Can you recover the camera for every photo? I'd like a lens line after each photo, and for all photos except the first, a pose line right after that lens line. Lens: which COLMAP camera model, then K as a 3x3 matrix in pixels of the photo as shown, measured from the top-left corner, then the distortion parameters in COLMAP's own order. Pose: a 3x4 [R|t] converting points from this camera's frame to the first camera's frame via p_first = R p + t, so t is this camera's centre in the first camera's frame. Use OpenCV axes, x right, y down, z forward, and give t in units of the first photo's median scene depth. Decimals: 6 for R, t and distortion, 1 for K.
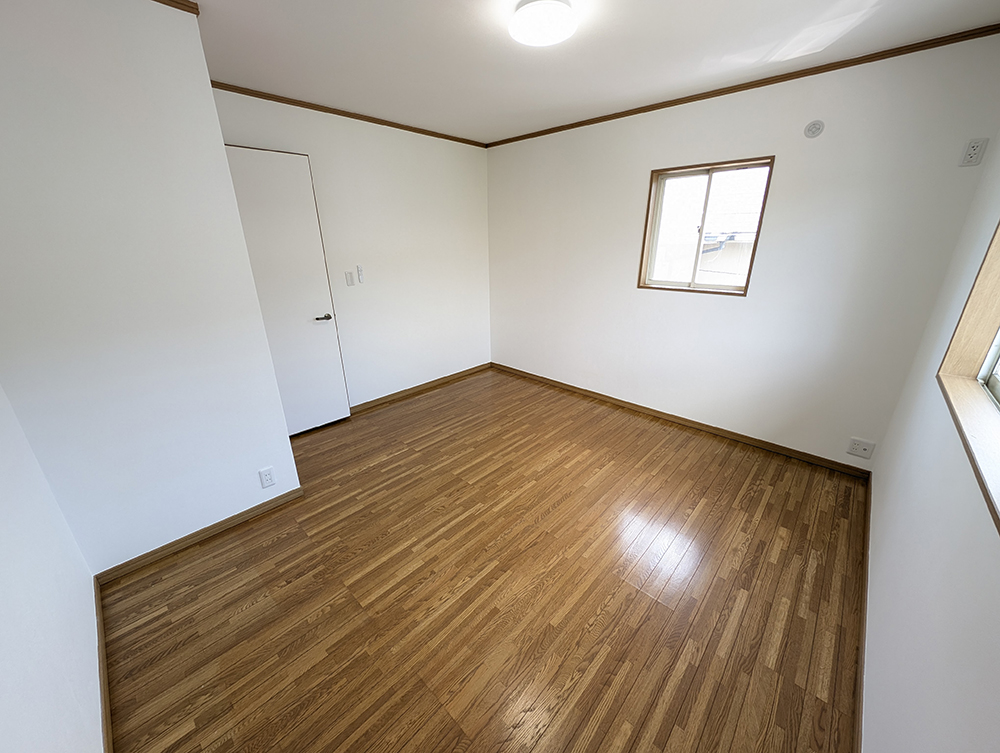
lens RADIAL K [[377.3, 0, 500.0], [0, 377.3, 376.5], [0, 0, 1]] dist [0.011038, -0.014139]
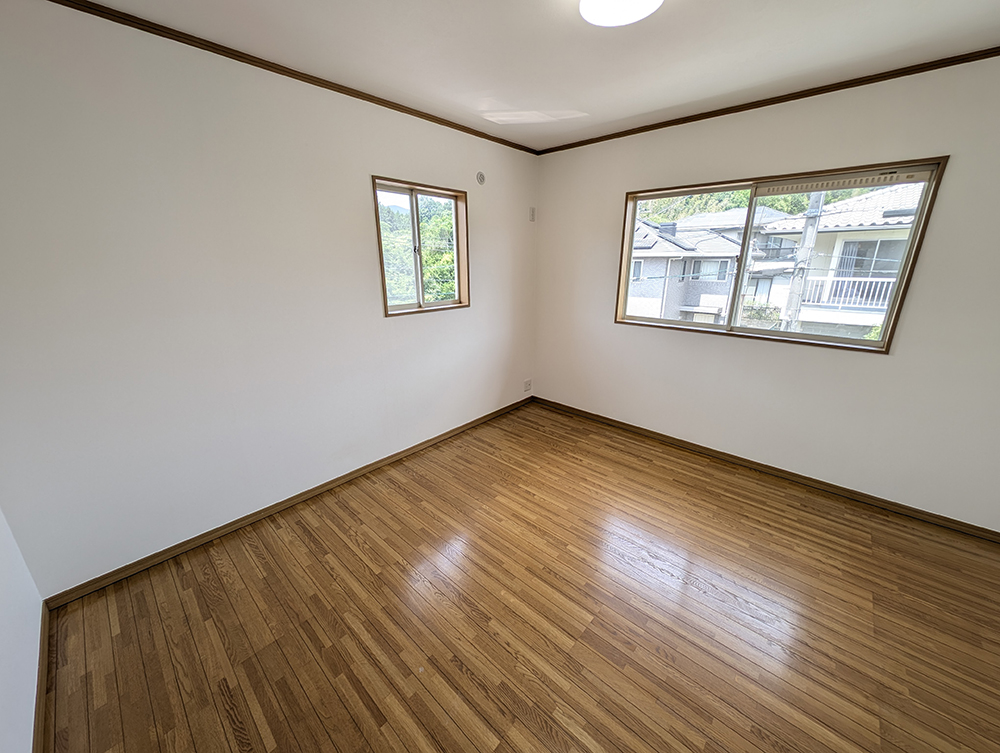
lens RADIAL K [[376.9, 0, 500.9], [0, 376.9, 373.5], [0, 0, 1]] dist [0.014138, -0.006713]
pose [[-0.019845, -0.285262, 0.958244, -0.563221], [0.343722, 0.898067, 0.274466, -0.324523], [-0.938862, 0.334816, 0.080229, 0.904473]]
